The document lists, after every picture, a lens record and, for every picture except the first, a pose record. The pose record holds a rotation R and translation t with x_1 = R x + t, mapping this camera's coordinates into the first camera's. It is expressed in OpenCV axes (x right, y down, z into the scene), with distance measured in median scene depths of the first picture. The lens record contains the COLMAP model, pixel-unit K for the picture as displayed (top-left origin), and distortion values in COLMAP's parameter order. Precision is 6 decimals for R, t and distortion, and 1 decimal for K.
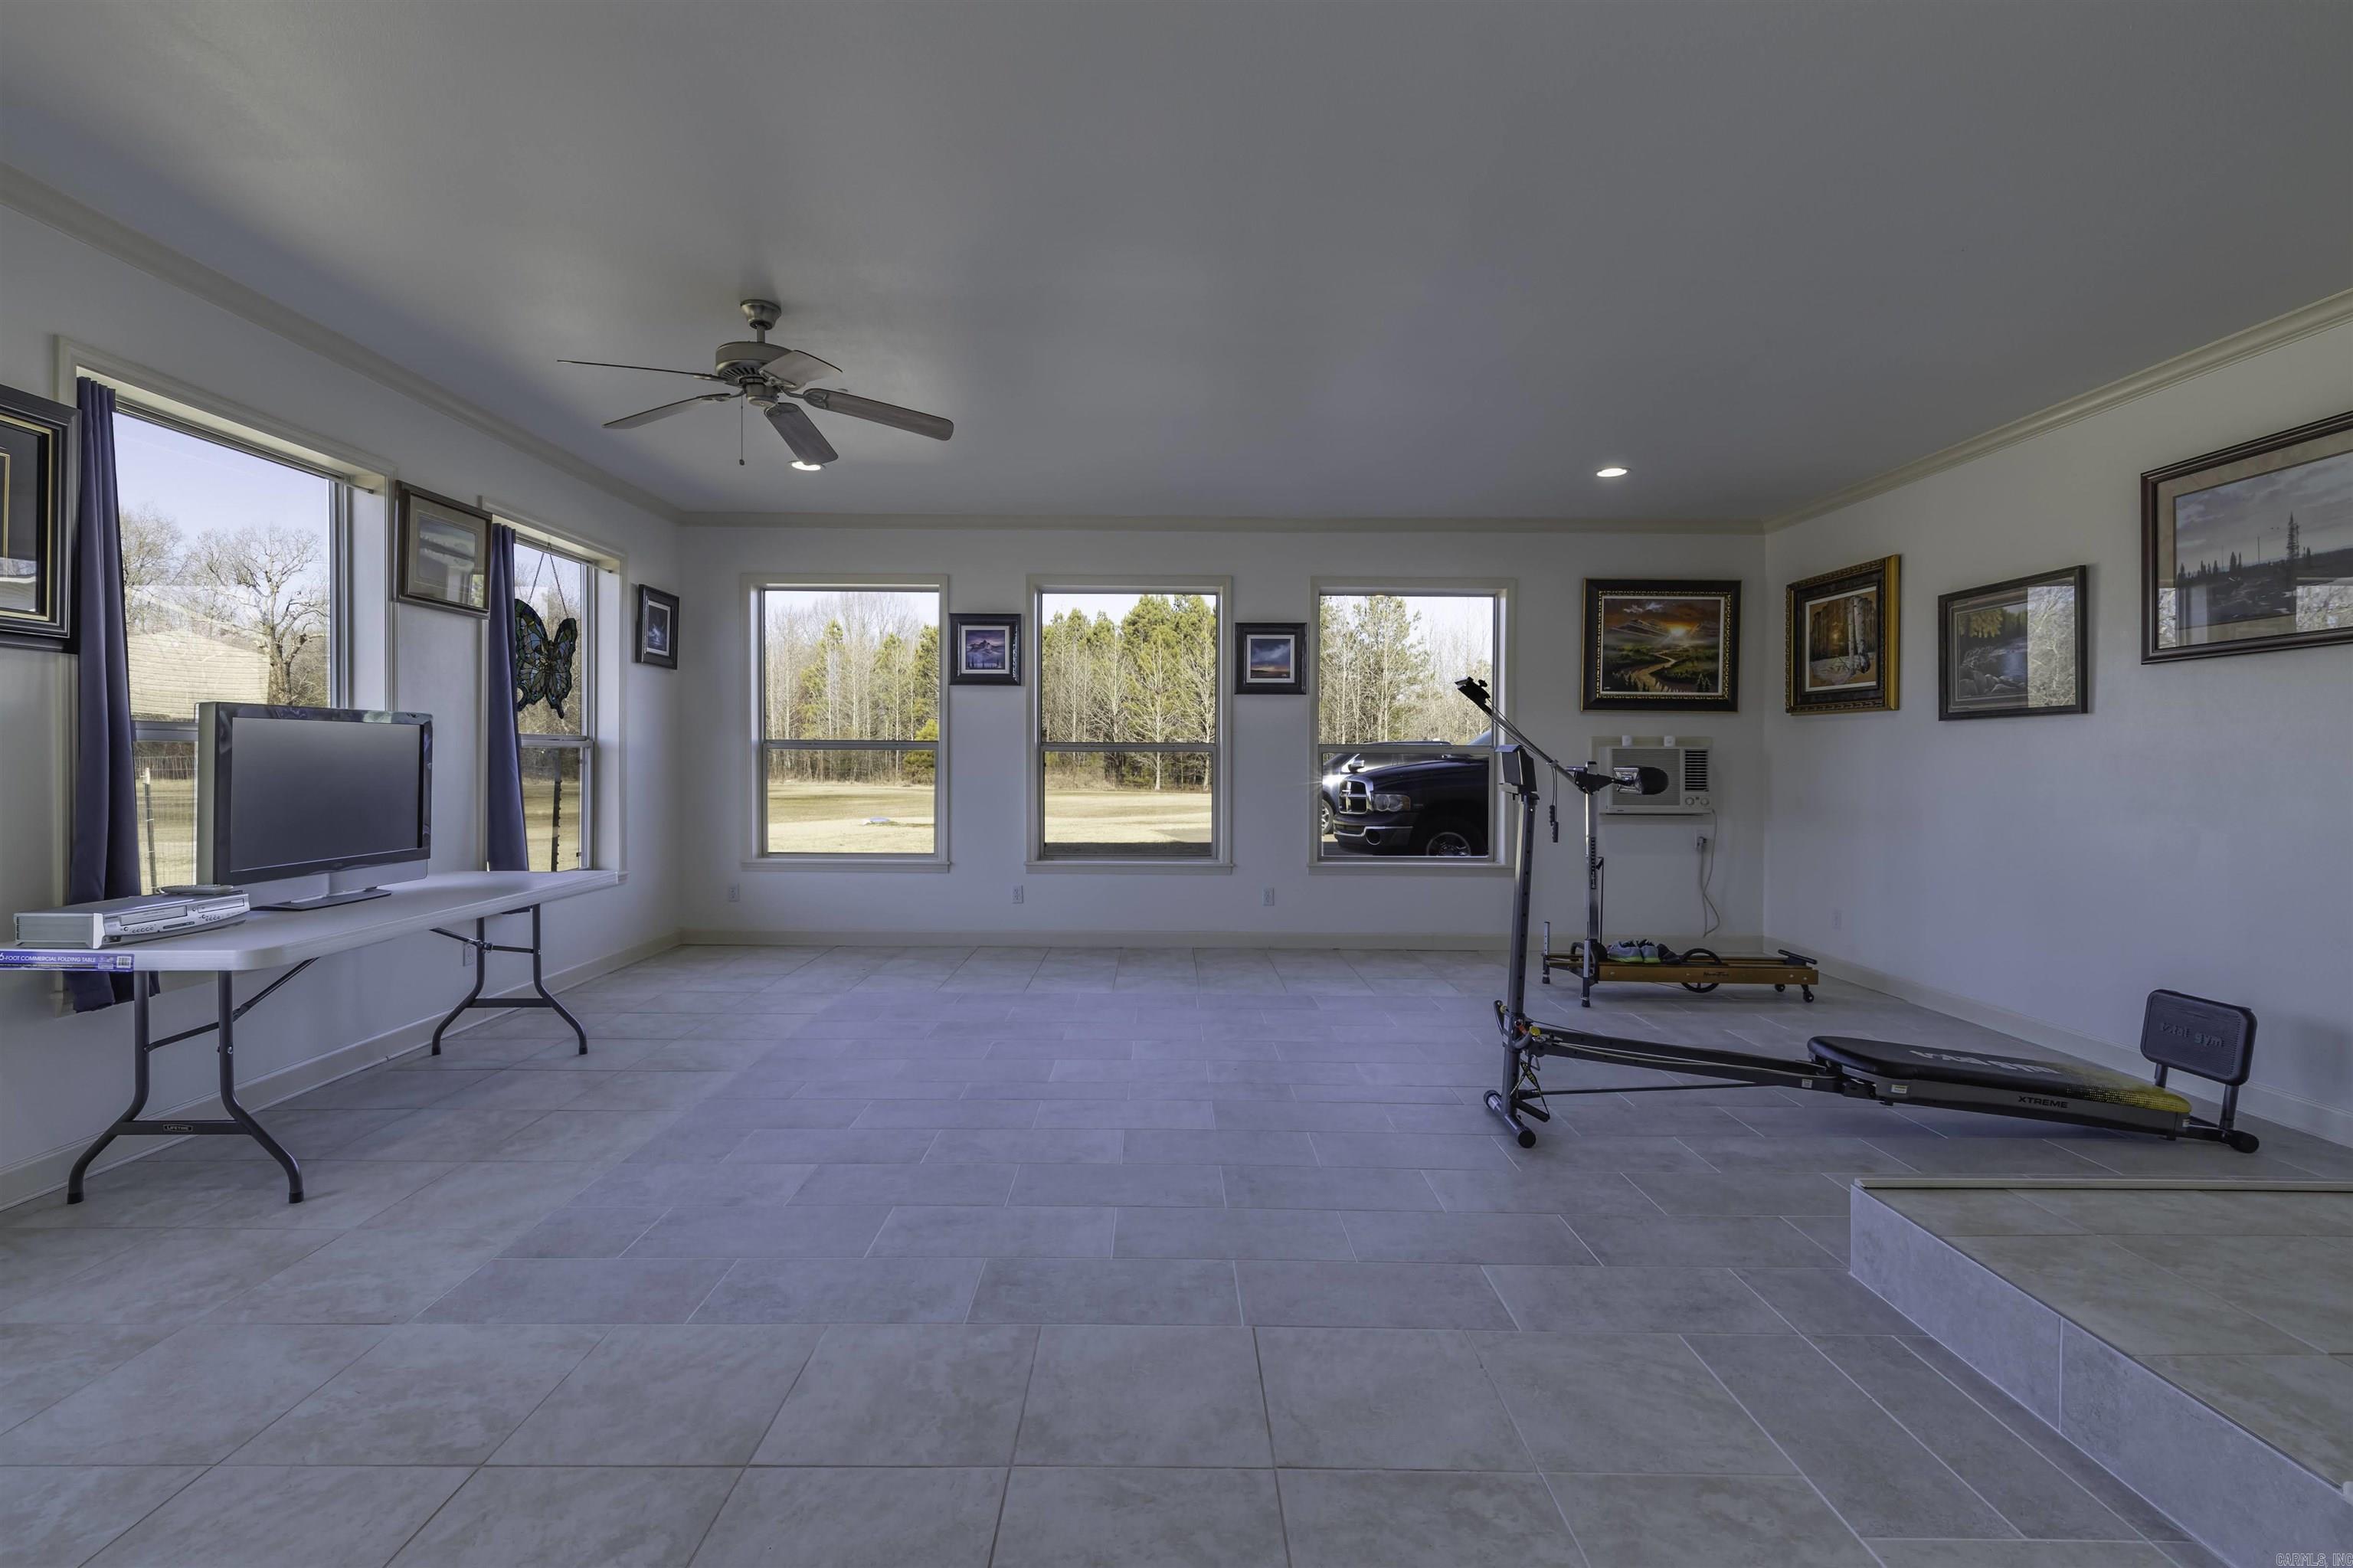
lens RADIAL K [[1080.7, 0, 1168.5], [0, 1080.7, 762.5], [0, 0, 1]] dist [0.012680, -0.006097]
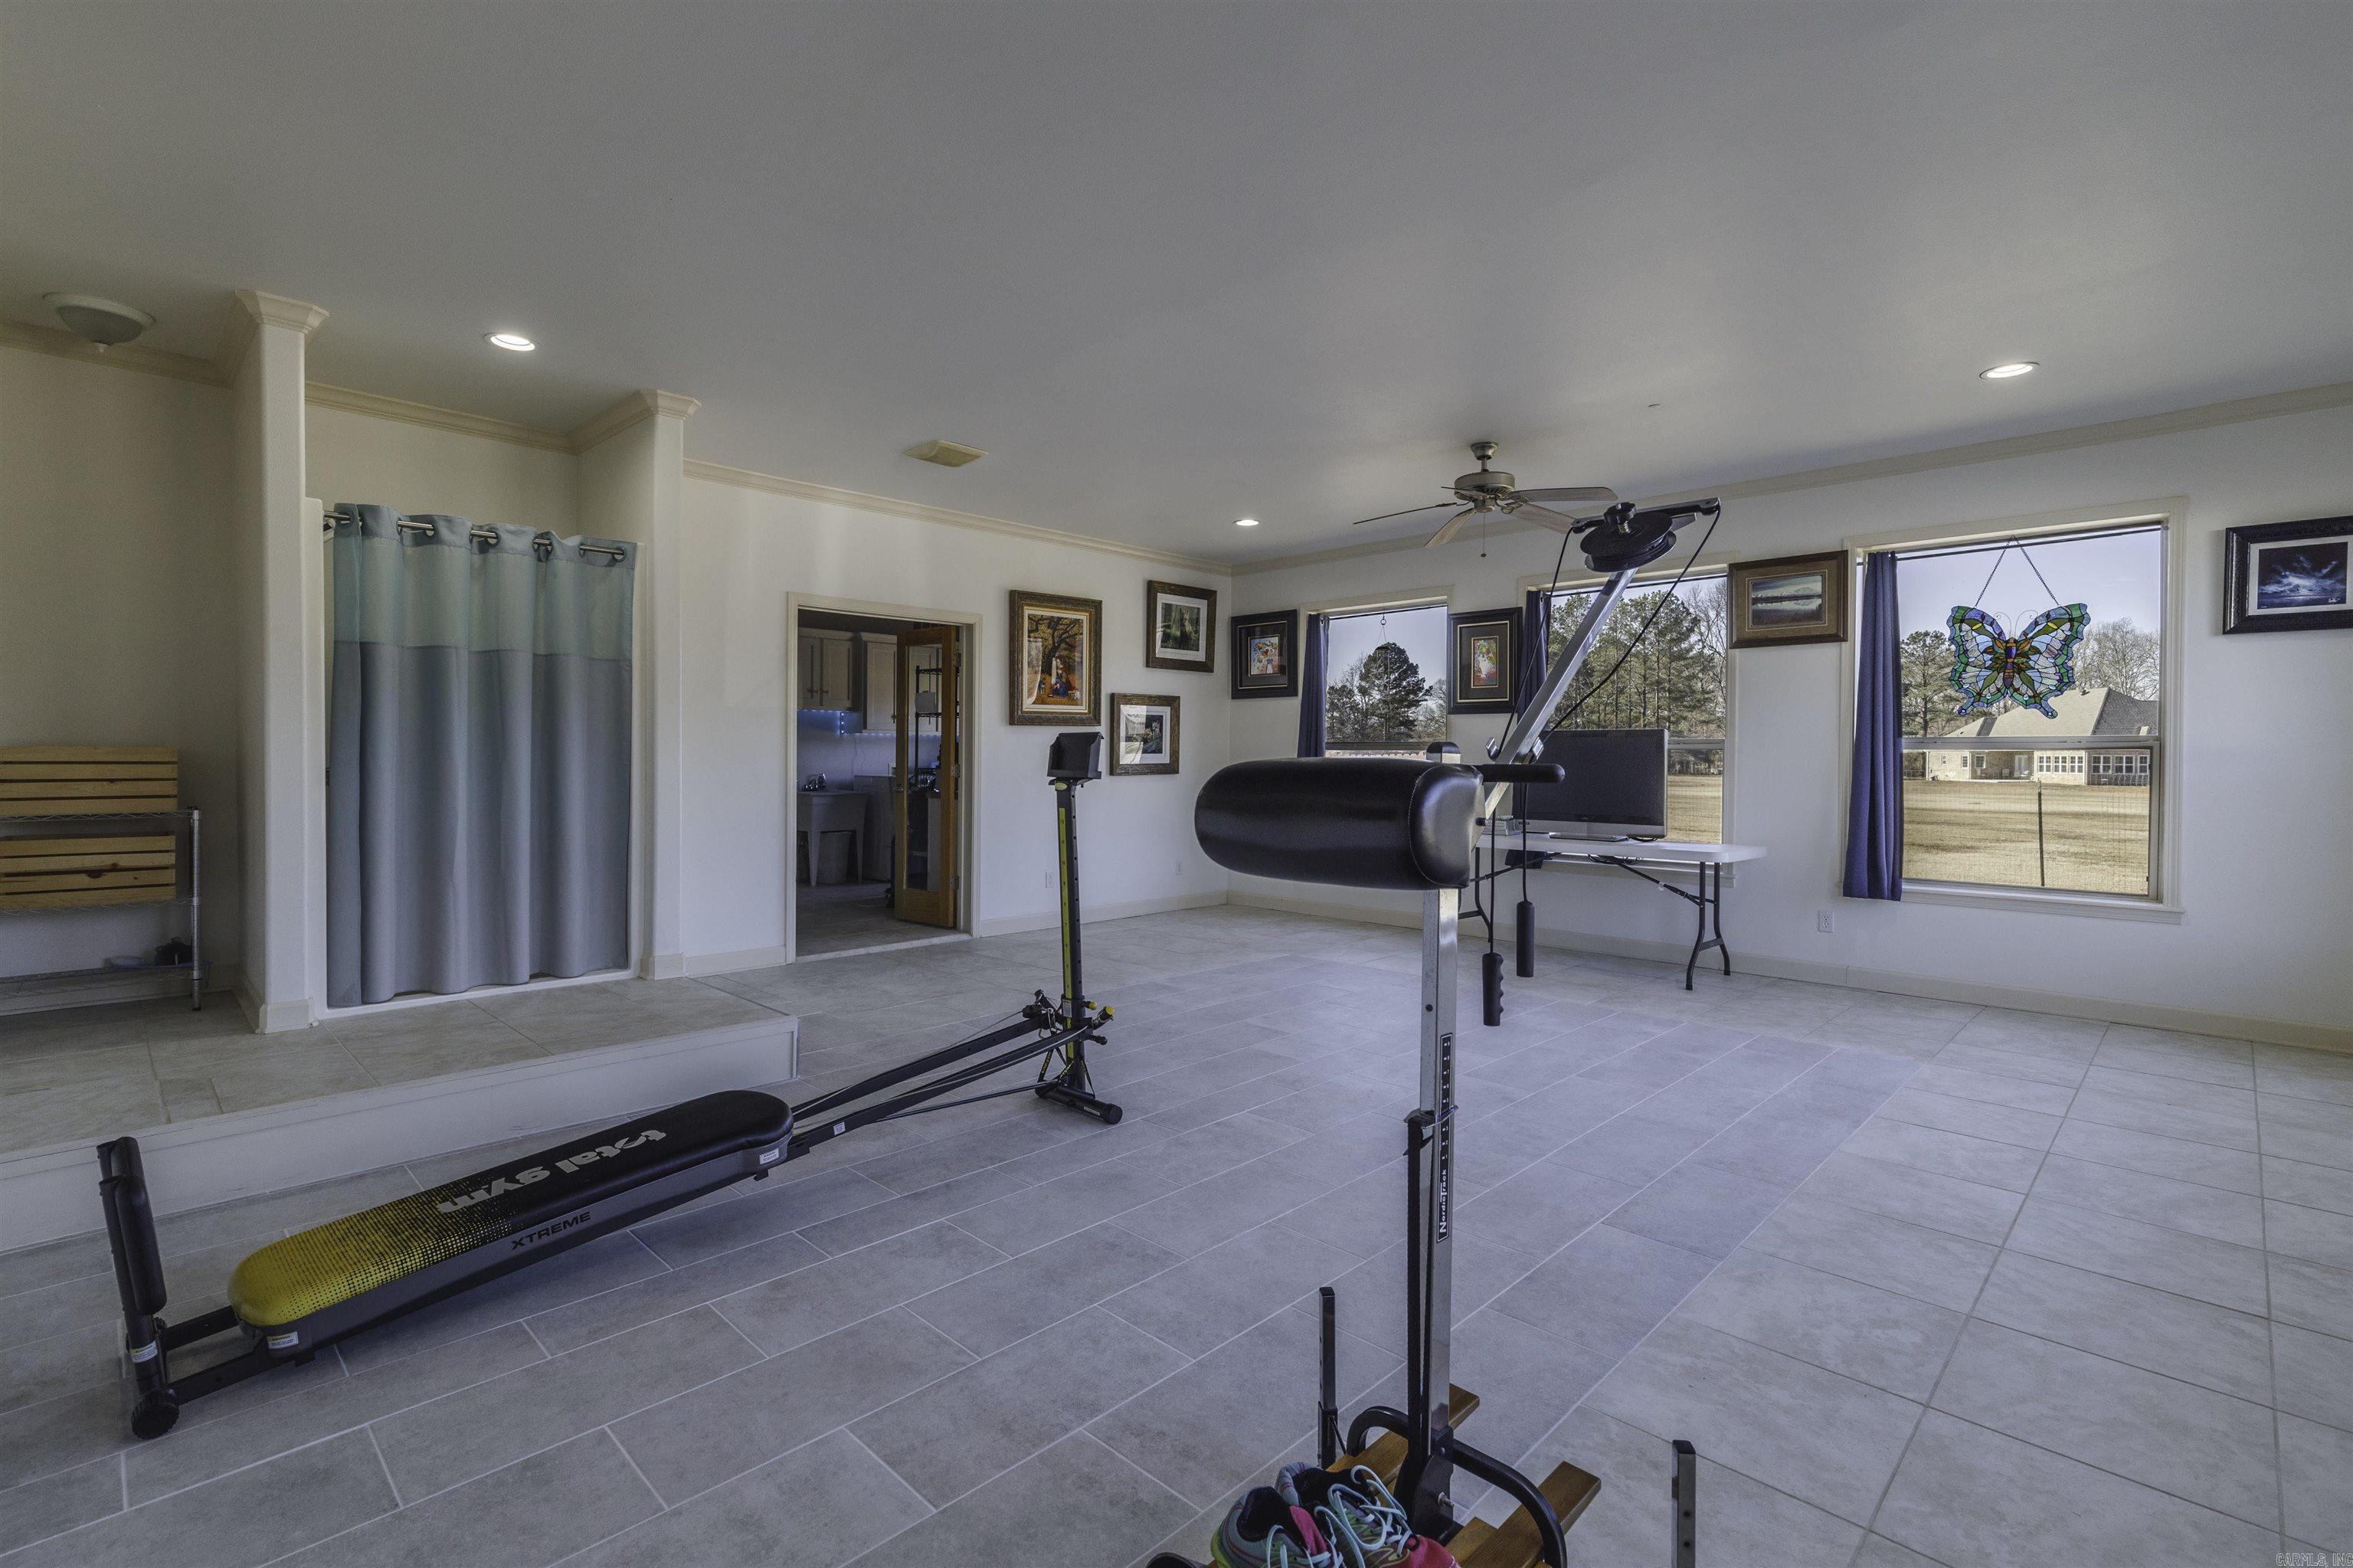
lens RADIAL K [[1080.7, 0, 1168.5], [0, 1080.7, 762.5], [0, 0, 1]] dist [0.012680, -0.006097]
pose [[-0.707447, -0.007197, -0.706729, 0.835130], [-0.014320, 0.999889, 0.004152, 0.005090], [0.706621, 0.013058, -0.707472, 1.524796]]
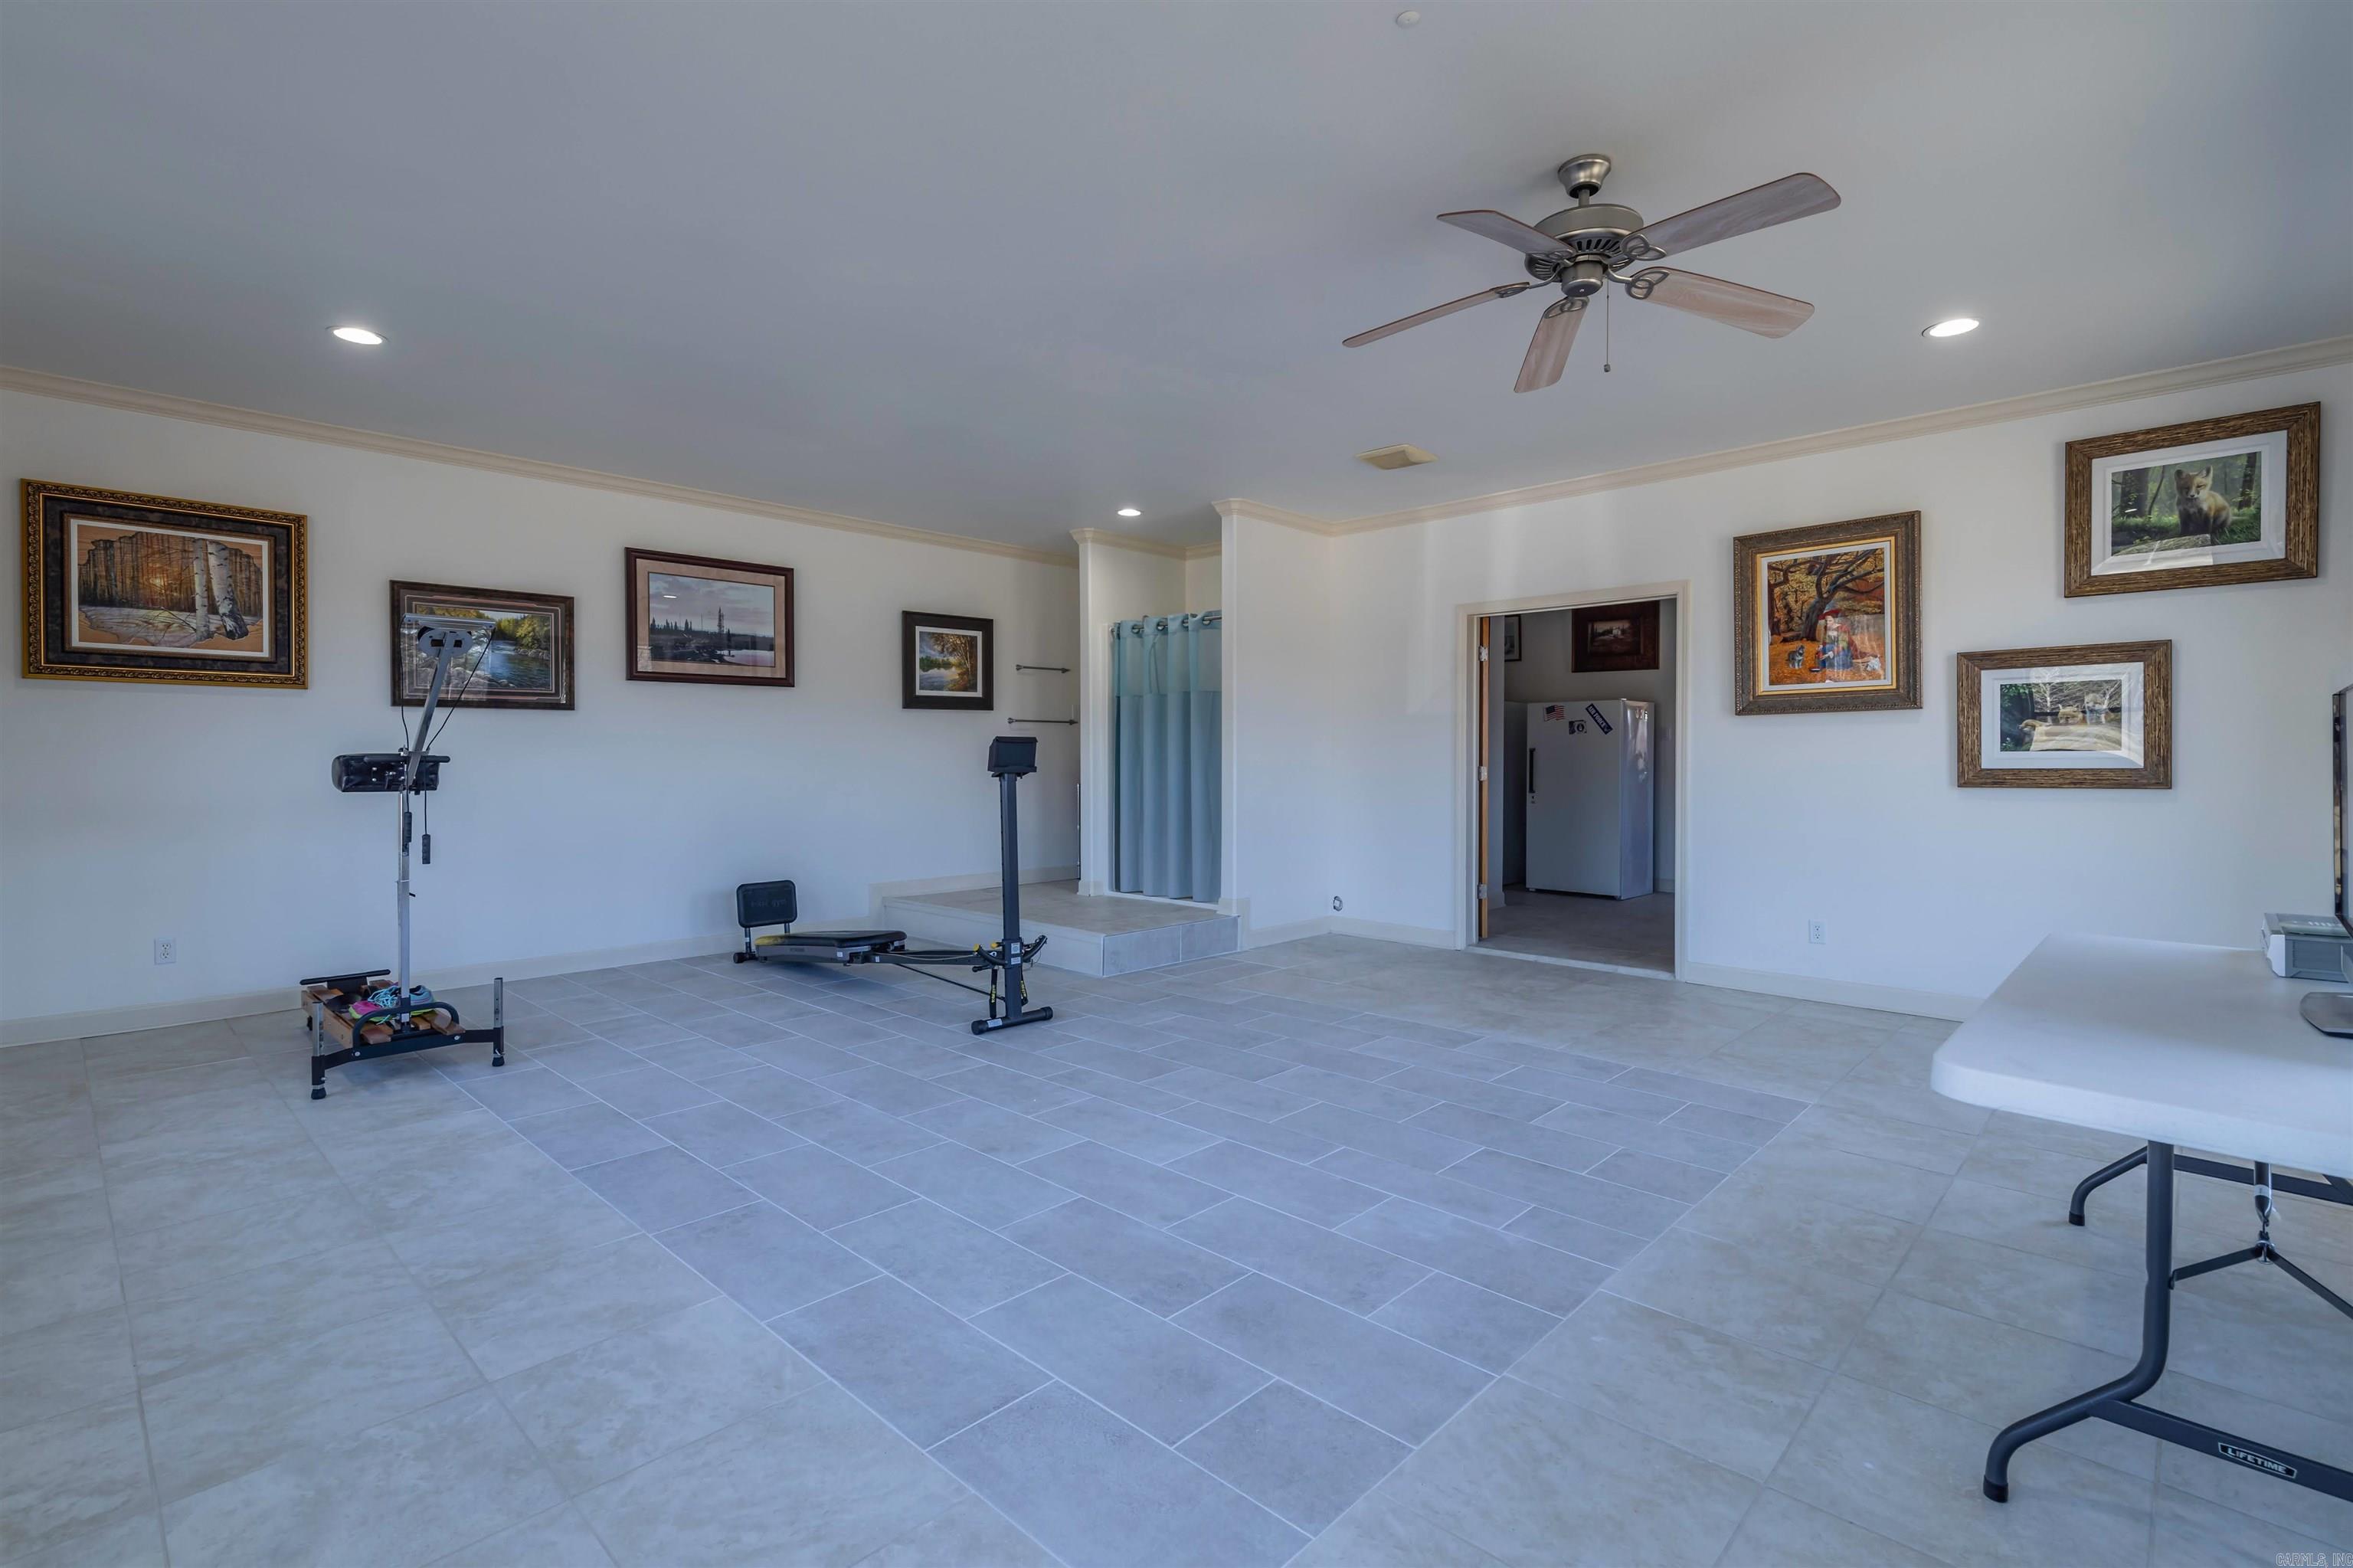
lens RADIAL K [[1076.4, 0, 1153.2], [0, 1076.4, 763.5], [0, 0, 1]] dist [0.009123, -0.006194]
pose [[-0.711478, -0.012819, 0.702592, -0.619722], [-0.002908, 0.999879, 0.015298, -0.003499], [-0.702703, 0.008842, -0.711429, 1.554802]]
